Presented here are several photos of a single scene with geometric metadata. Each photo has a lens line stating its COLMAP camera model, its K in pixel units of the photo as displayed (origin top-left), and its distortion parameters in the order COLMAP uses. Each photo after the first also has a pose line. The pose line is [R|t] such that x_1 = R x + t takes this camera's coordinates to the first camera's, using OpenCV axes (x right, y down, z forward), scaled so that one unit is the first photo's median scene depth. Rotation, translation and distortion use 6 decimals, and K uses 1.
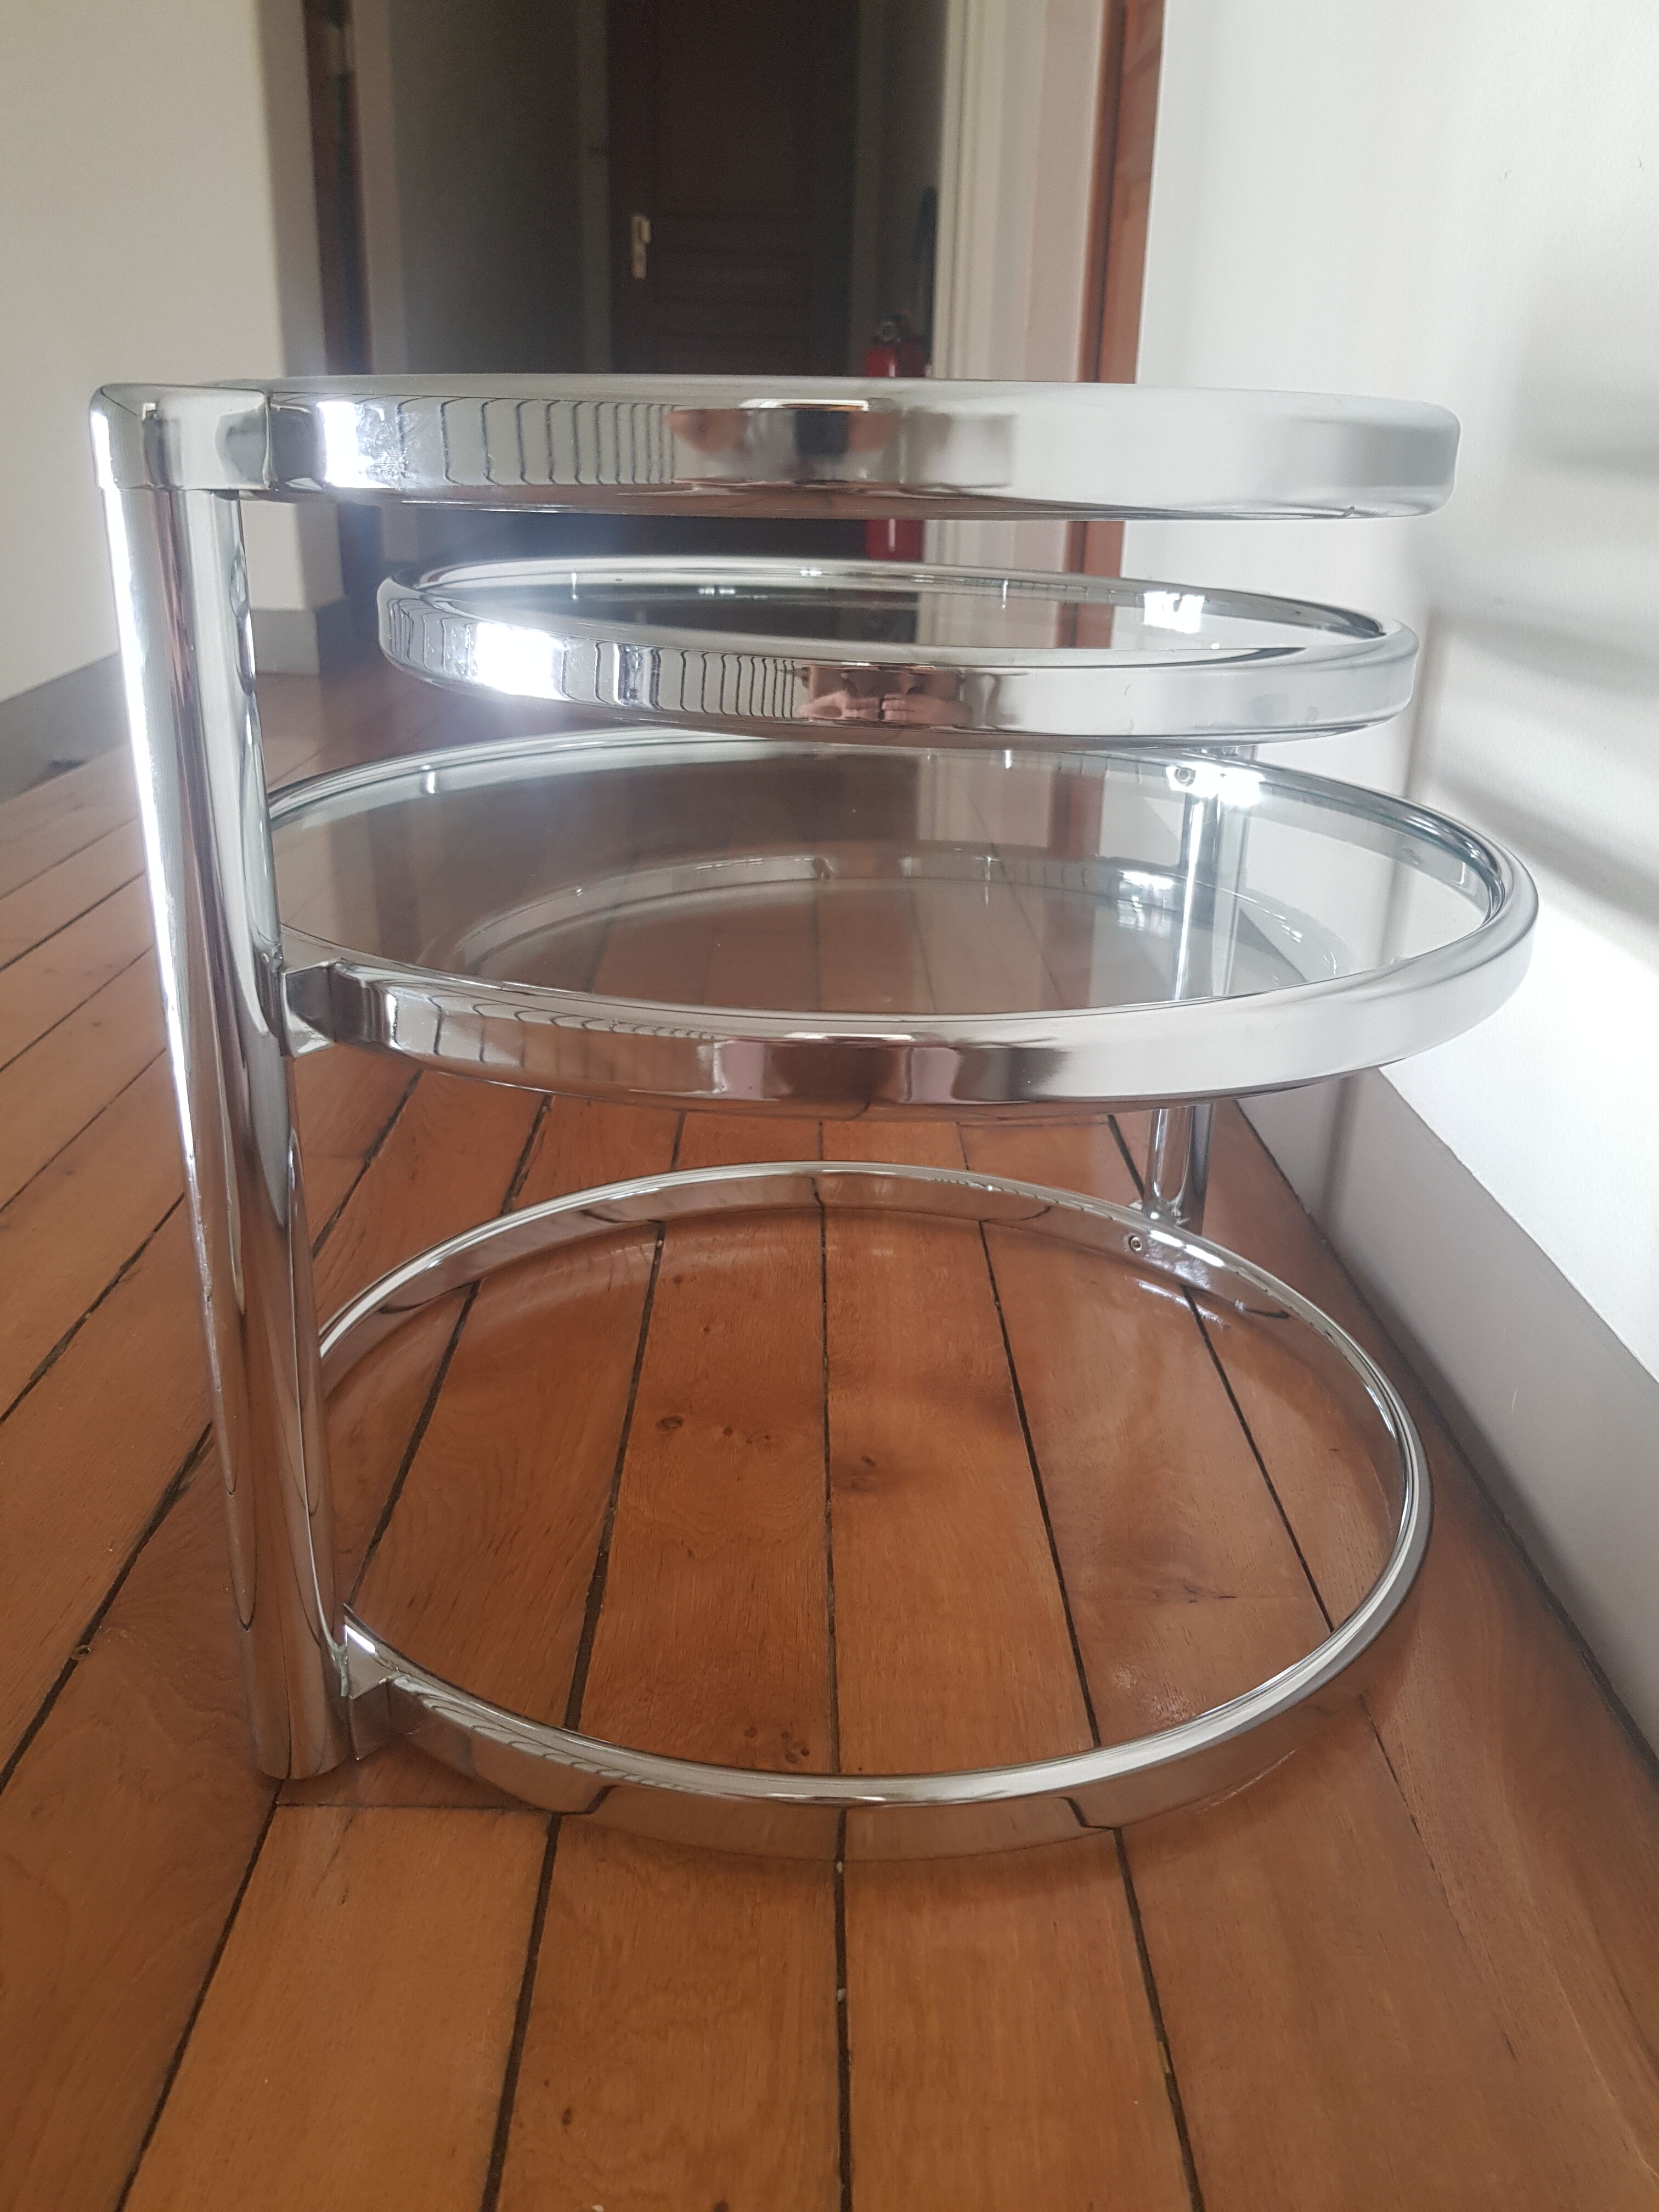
lens RADIAL K [[1745.0, 0, 840.0], [0, 1745.0, 1107.2], [0, 0, 1]] dist [0.036800, -0.081613]
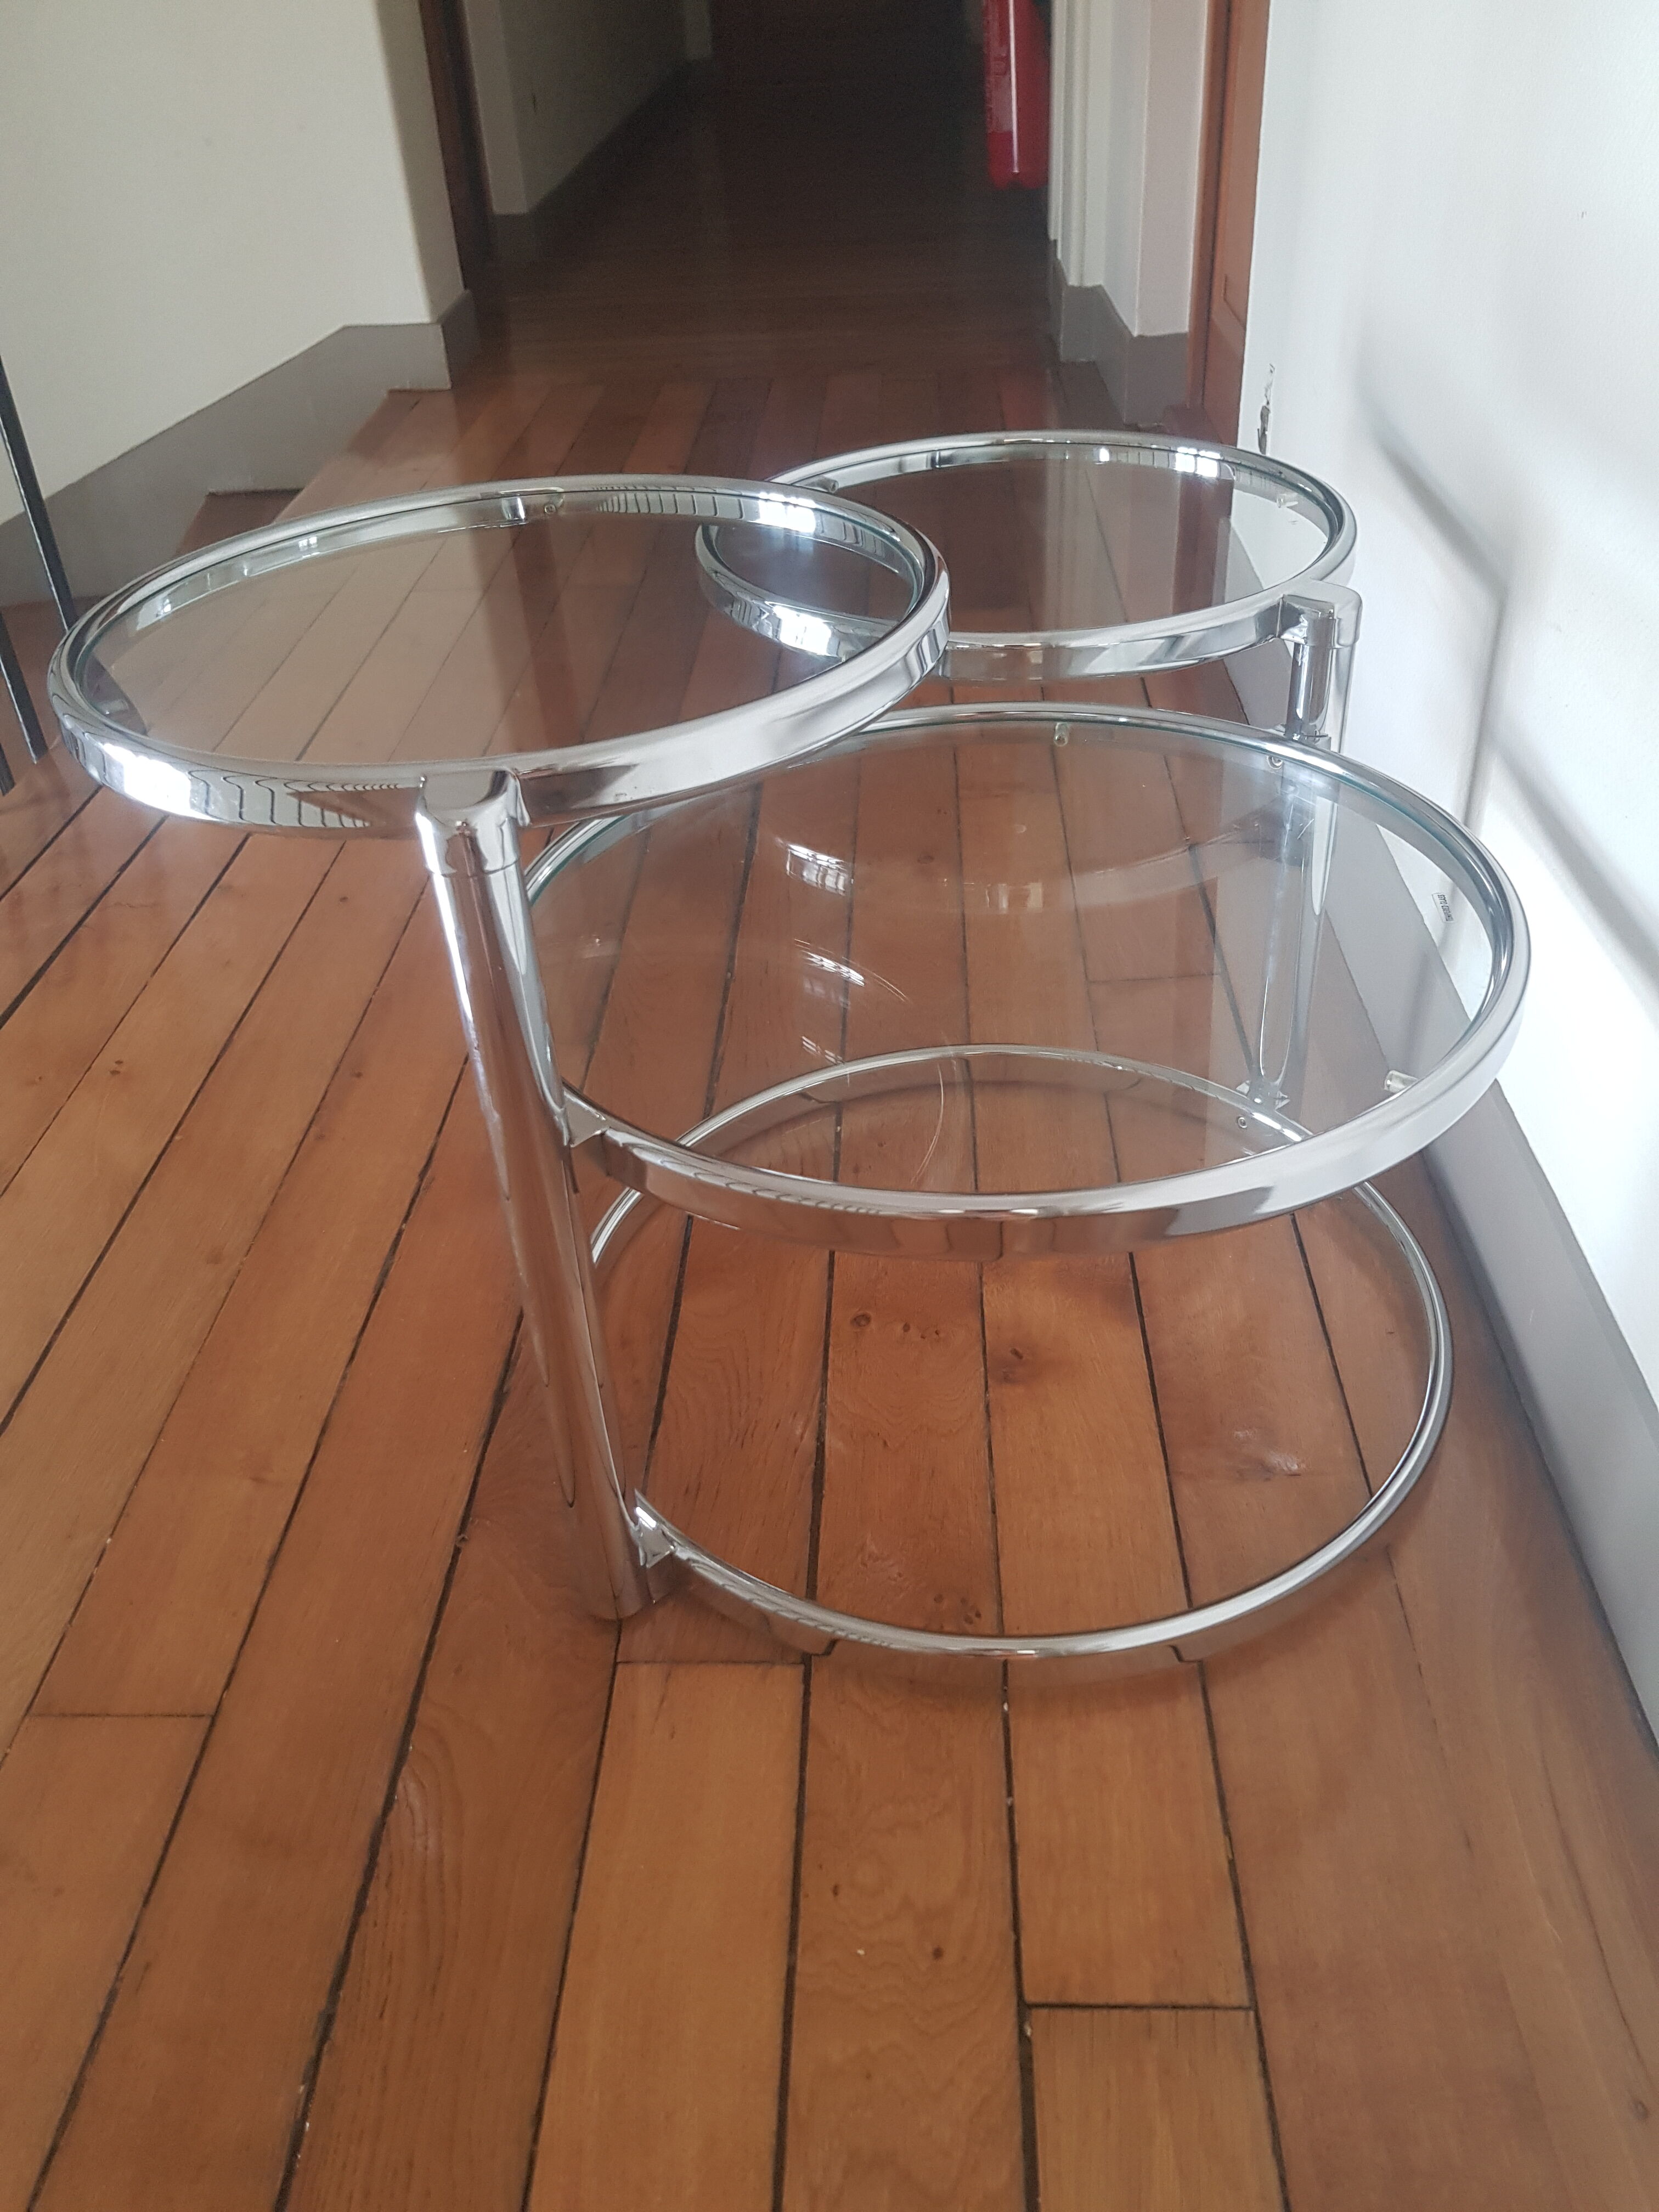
lens RADIAL K [[1708.9, 0, 822.4], [0, 1708.9, 1114.2], [0, 0, 1]] dist [0.036959, -0.075606]
pose [[0.994751, -0.031883, -0.097231, 0.002213], [0.055432, 0.966618, 0.250152, -0.354389], [0.086010, -0.254229, 0.963312, -0.223119]]
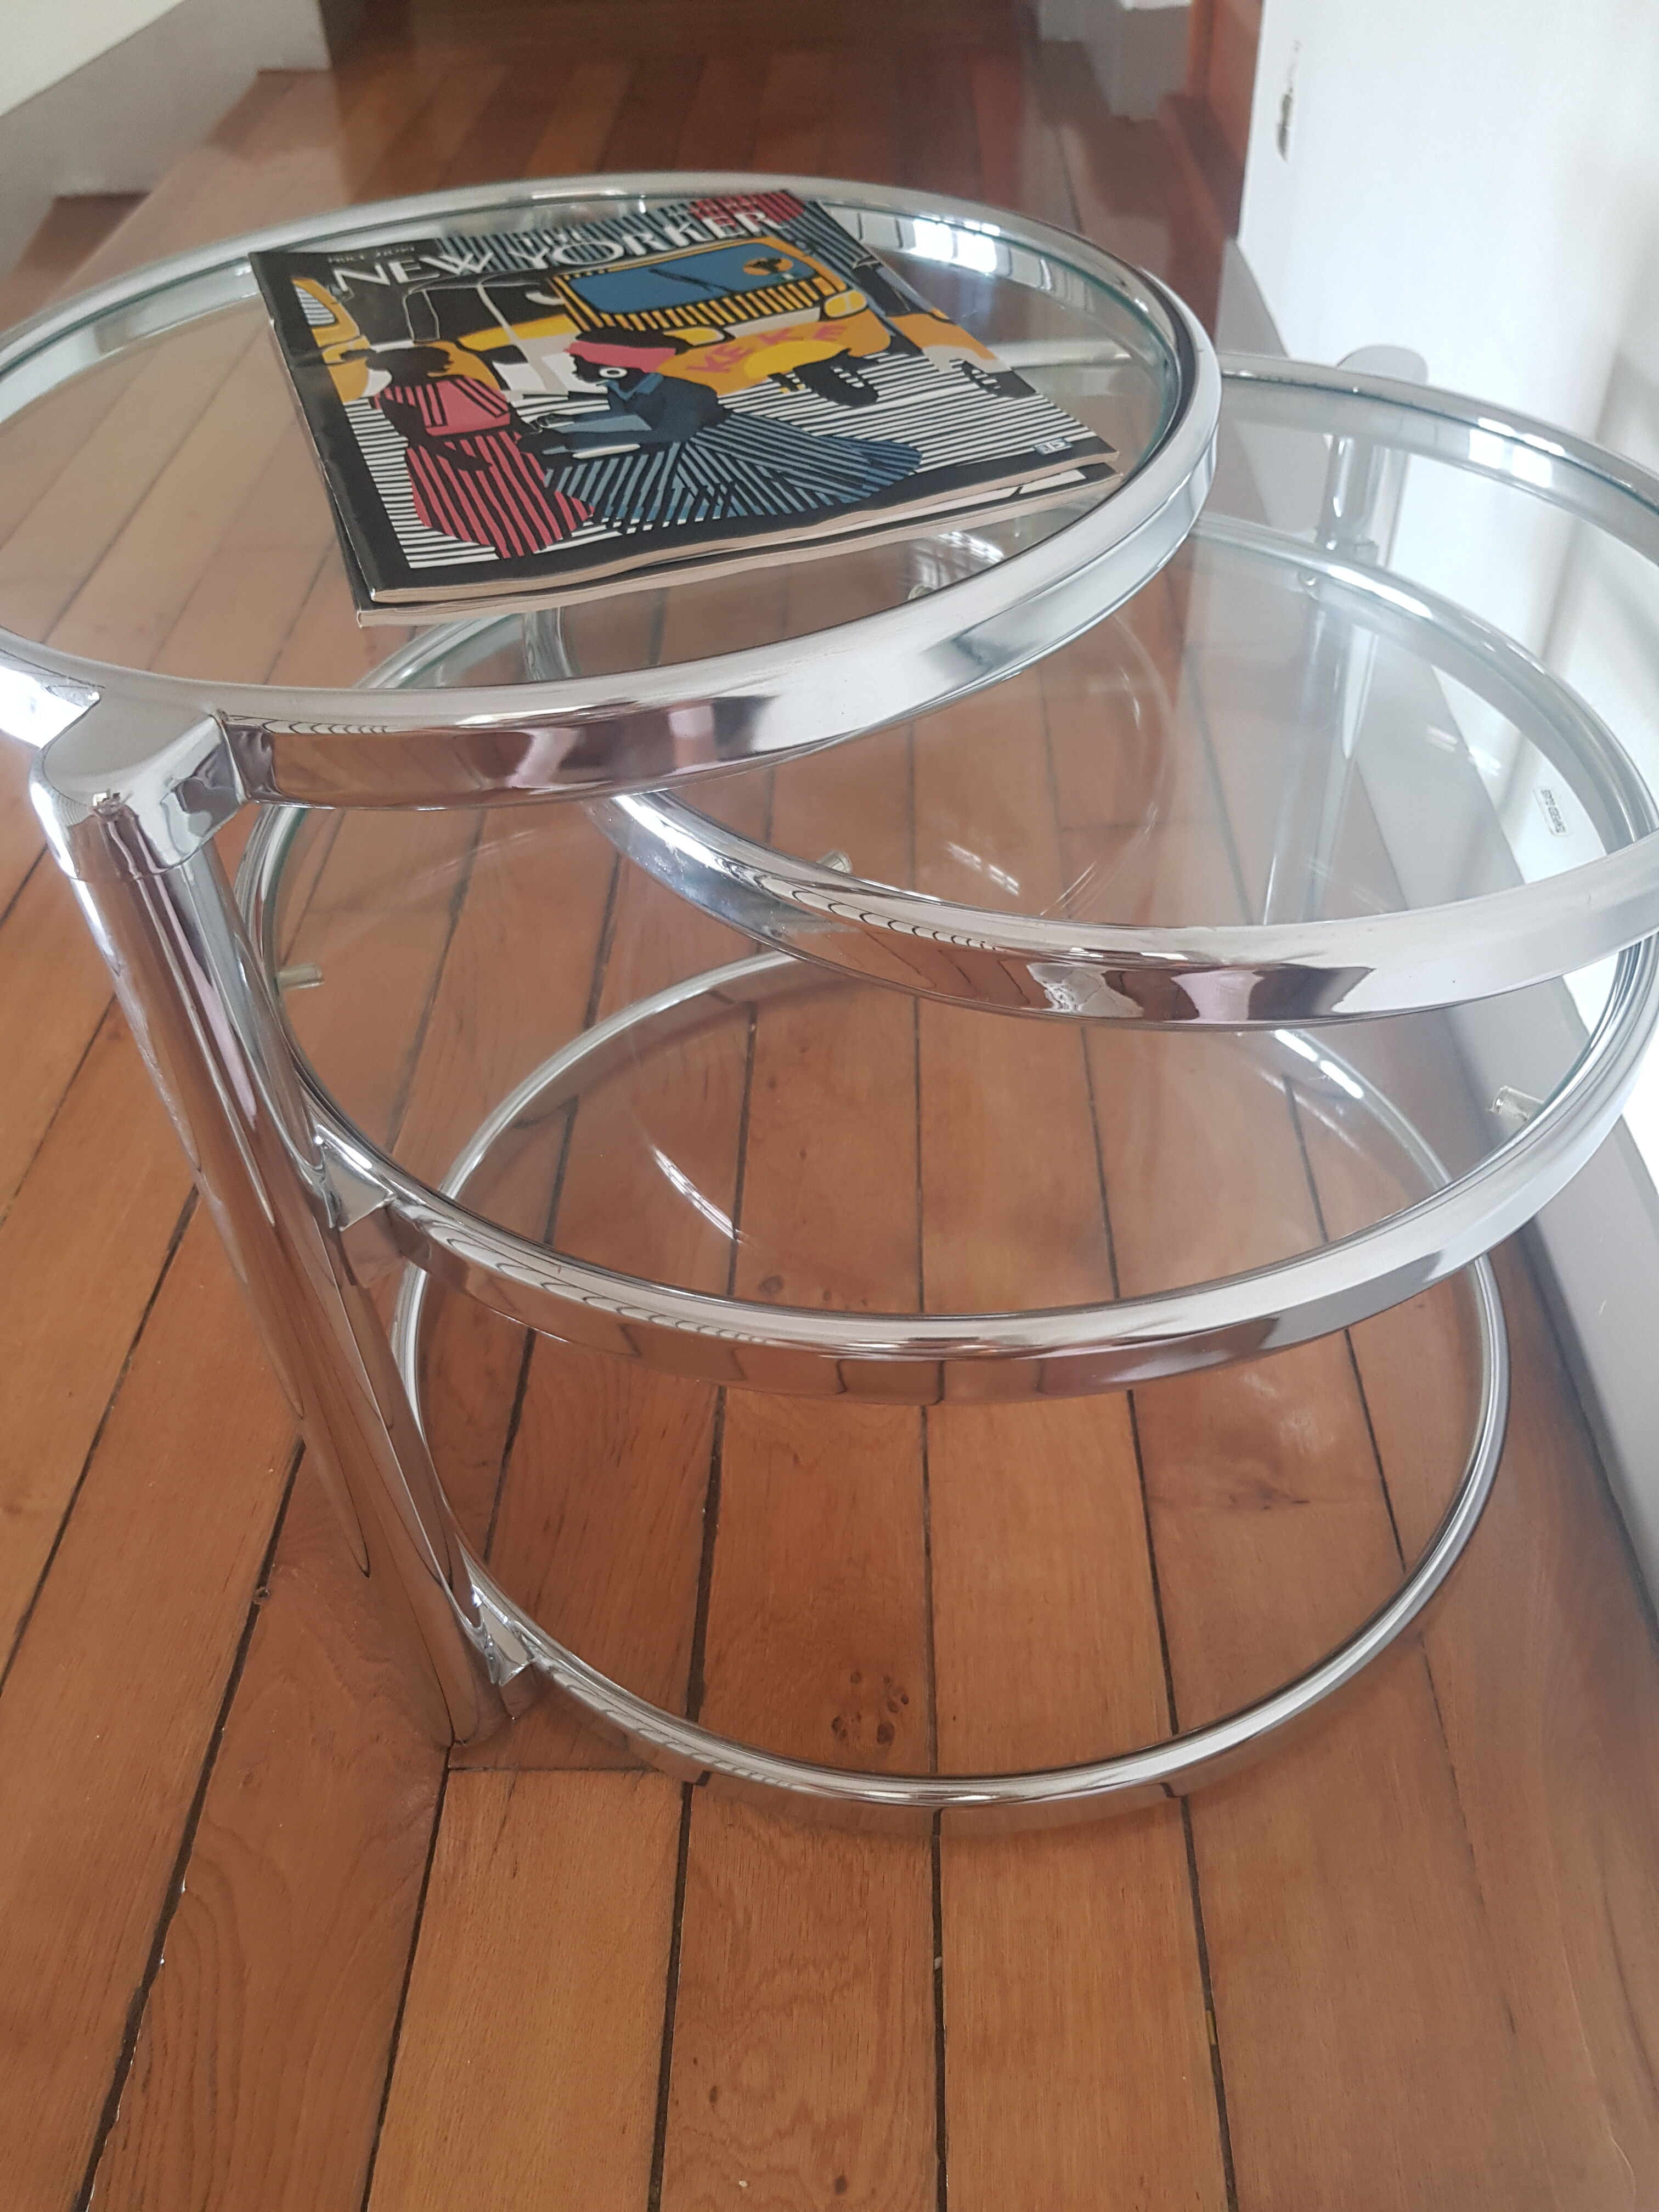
lens RADIAL K [[1745.0, 0, 840.0], [0, 1745.0, 1107.2], [0, 0, 1]] dist [0.036800, -0.081613]
pose [[0.996948, -0.023329, -0.074507, 0.029765], [0.049954, 0.924007, 0.379097, -0.390719], [0.060002, -0.381662, 0.922352, 0.102890]]
